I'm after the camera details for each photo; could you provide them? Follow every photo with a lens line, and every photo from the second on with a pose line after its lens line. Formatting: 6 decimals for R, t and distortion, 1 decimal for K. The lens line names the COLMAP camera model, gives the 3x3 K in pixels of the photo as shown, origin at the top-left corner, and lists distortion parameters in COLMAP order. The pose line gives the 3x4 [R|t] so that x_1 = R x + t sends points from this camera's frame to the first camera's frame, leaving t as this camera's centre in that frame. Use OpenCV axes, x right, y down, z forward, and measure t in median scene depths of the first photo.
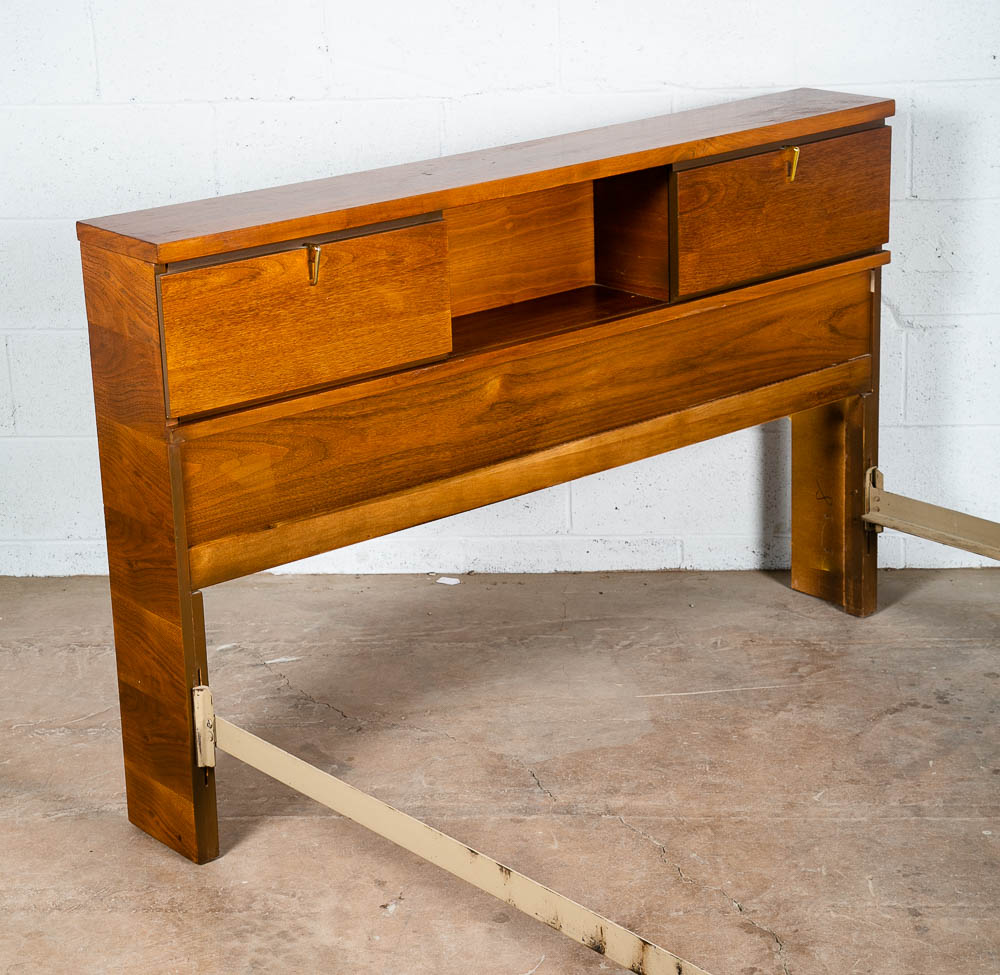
lens RADIAL K [[2449.3, 0, 500.0], [0, 2449.3, 487.5], [0, 0, 1]] dist [0.173155, 0.332054]
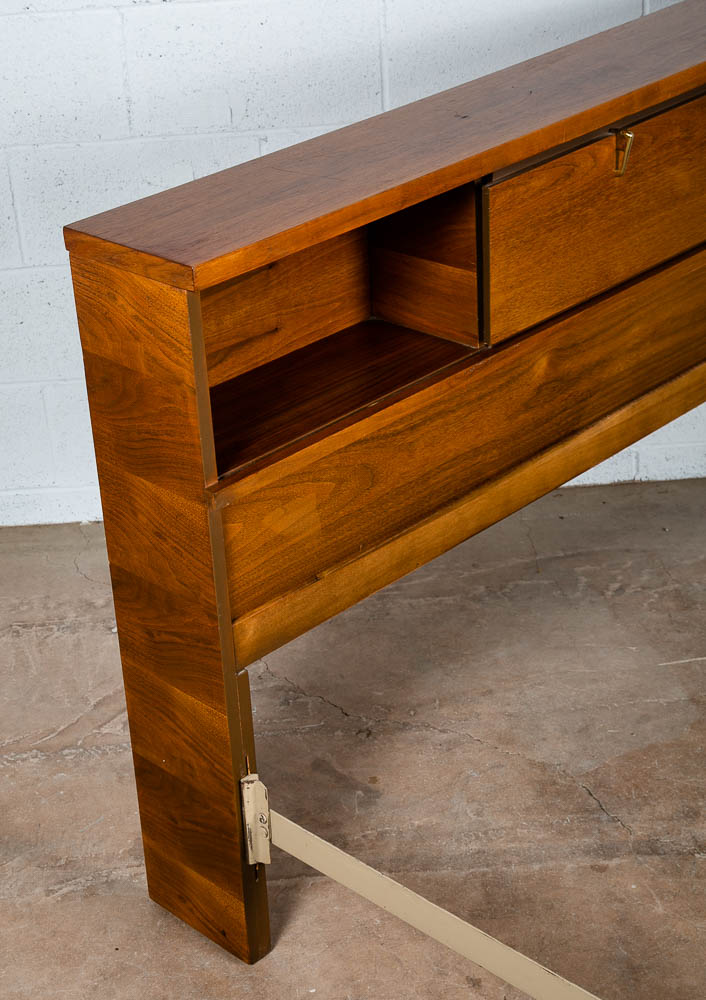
lens RADIAL K [[1858.4, 0, 301.4], [0, 1858.4, 502.8], [0, 0, 1]] dist [0.145323, 0.245684]
pose [[0.995032, -0.072198, 0.068546, -0.129295], [0.060511, 0.985349, 0.159453, -0.100146], [-0.079054, -0.154513, 0.984823, 0.362309]]
